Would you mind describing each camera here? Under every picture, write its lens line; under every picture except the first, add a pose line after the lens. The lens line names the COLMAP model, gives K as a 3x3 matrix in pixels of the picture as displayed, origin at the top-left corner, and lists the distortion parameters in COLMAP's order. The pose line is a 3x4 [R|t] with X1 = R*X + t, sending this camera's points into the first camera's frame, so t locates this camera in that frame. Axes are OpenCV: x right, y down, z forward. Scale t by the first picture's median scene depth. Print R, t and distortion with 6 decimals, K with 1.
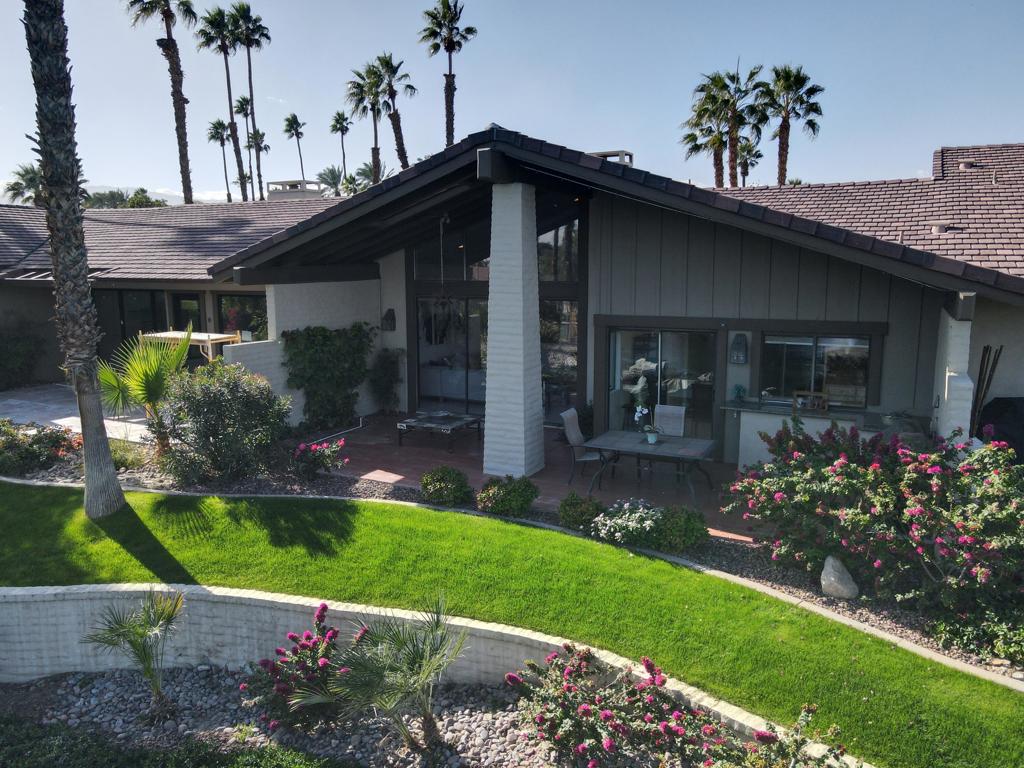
lens RADIAL K [[751.8, 0, 504.8], [0, 751.8, 368.3], [0, 0, 1]] dist [-0.004635, 0.041197]
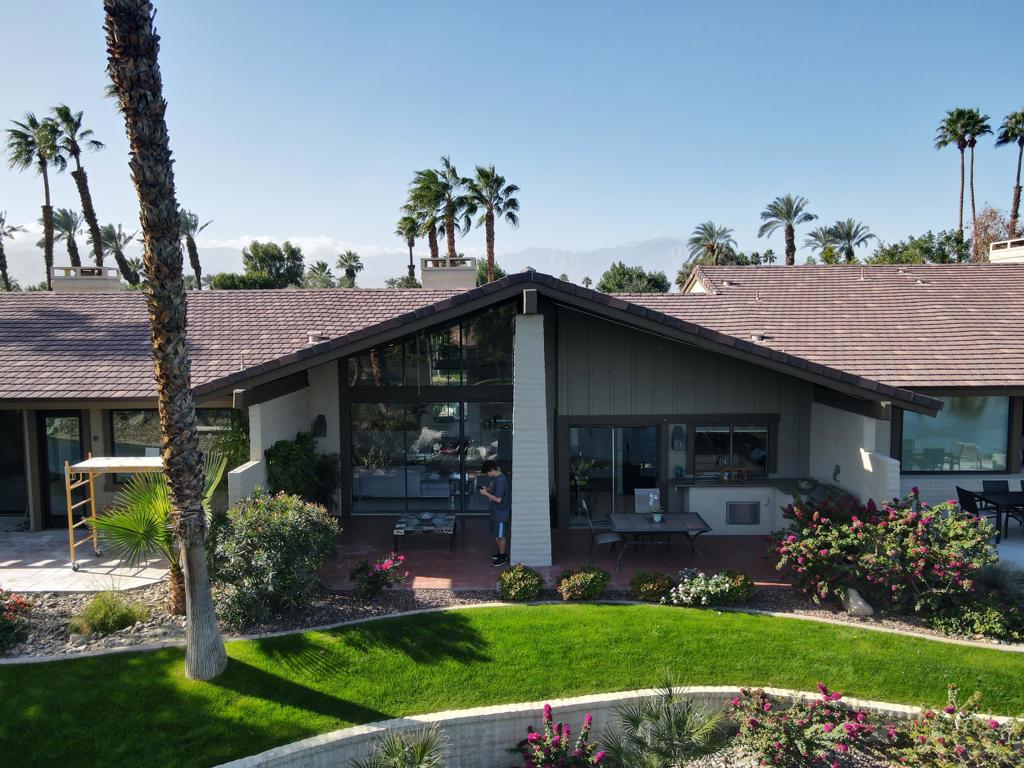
lens RADIAL K [[751.8, 0, 504.8], [0, 751.8, 368.3], [0, 0, 1]] dist [-0.004635, 0.041197]
pose [[0.889942, -0.035598, 0.454683, -0.621708], [0.069610, 0.995870, -0.058279, -0.104890], [-0.450731, 0.083515, 0.888745, -0.027270]]
